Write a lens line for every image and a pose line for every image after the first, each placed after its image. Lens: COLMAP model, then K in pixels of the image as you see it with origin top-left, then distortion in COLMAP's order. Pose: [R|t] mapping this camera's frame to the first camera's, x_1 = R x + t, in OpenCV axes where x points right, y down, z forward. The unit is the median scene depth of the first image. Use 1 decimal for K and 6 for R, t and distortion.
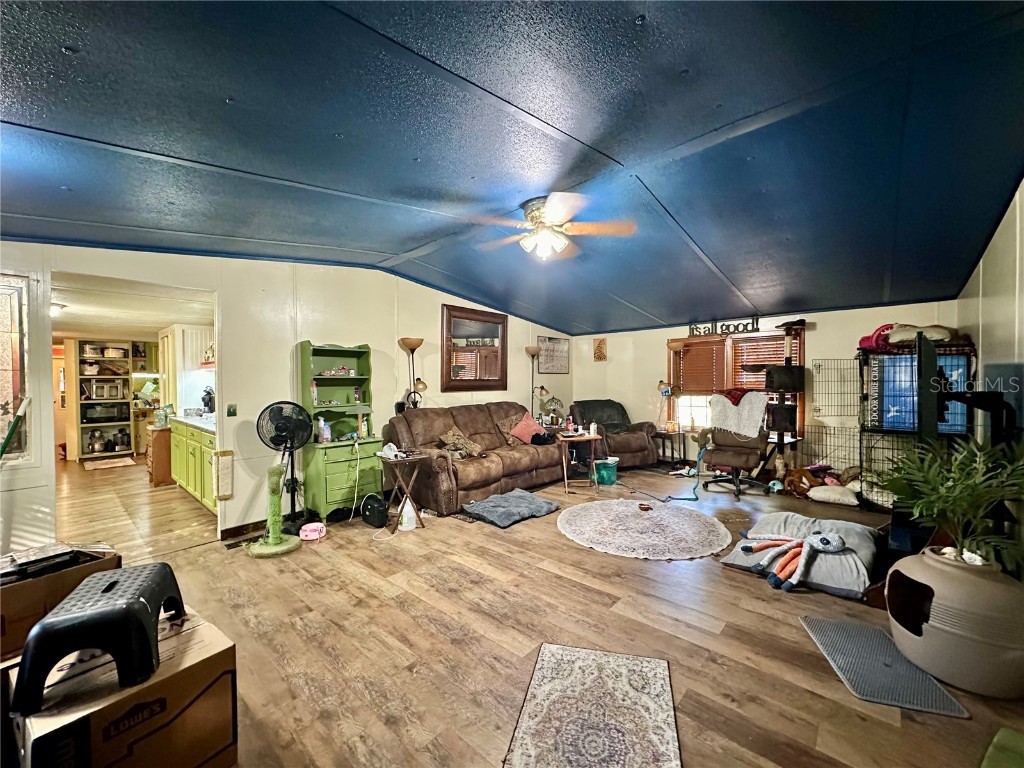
lens RADIAL K [[407.9, 0, 513.5], [0, 407.9, 383.4], [0, 0, 1]] dist [-0.001255, 0.000046]
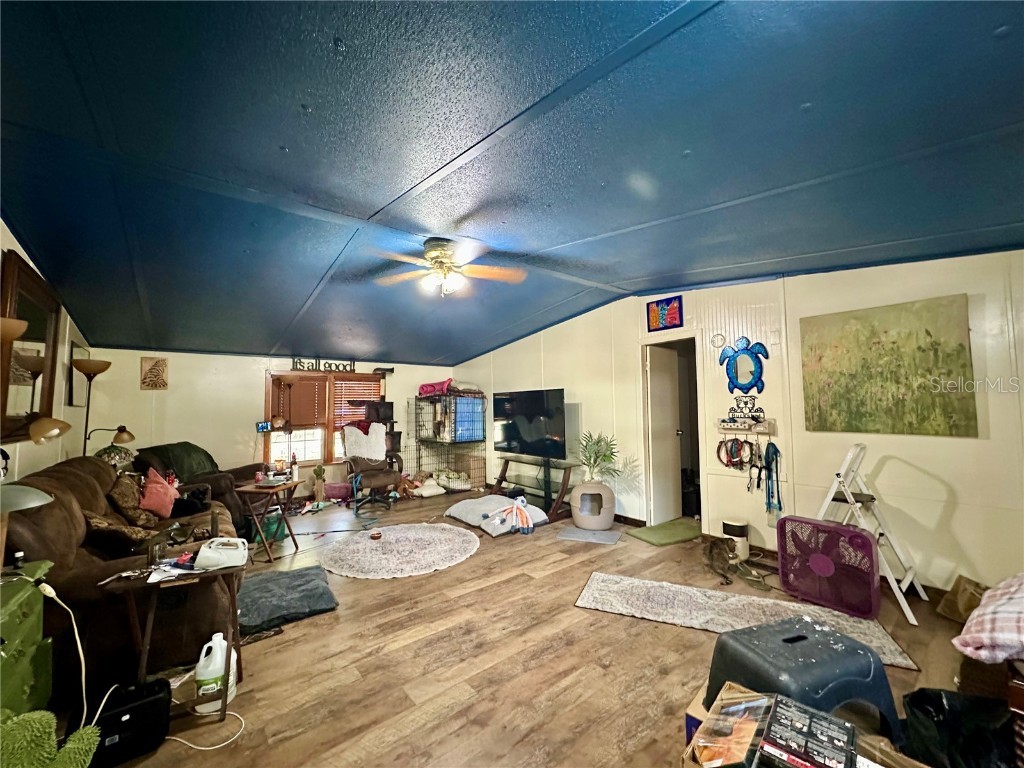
lens RADIAL K [[407.9, 0, 513.5], [0, 407.9, 383.4], [0, 0, 1]] dist [-0.001255, 0.000046]
pose [[0.153844, 0.067238, 0.985805, -0.716546], [0.023127, 0.997164, -0.071622, 0.000051], [-0.987825, 0.033817, 0.151852, 0.522570]]
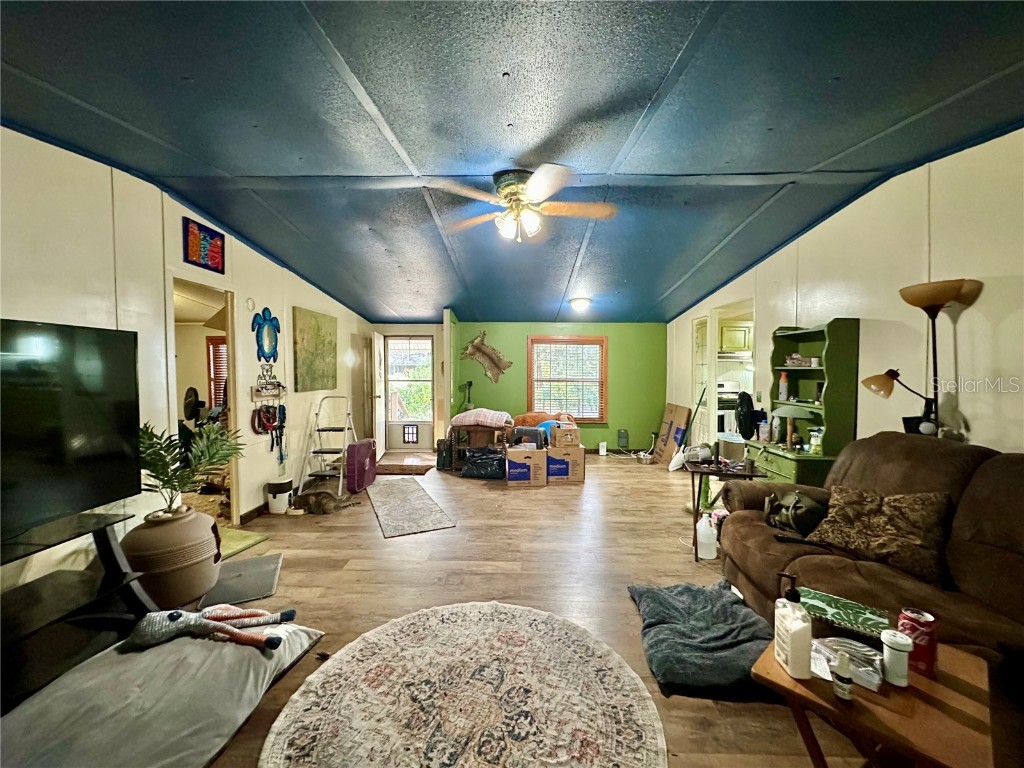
lens RADIAL K [[407.9, 0, 513.5], [0, 407.9, 383.4], [0, 0, 1]] dist [-0.001255, 0.000046]
pose [[-0.756862, 0.035449, -0.652613, 0.534081], [0.003483, 0.998733, 0.050211, -0.027909], [0.653566, 0.035729, -0.756026, 1.317313]]
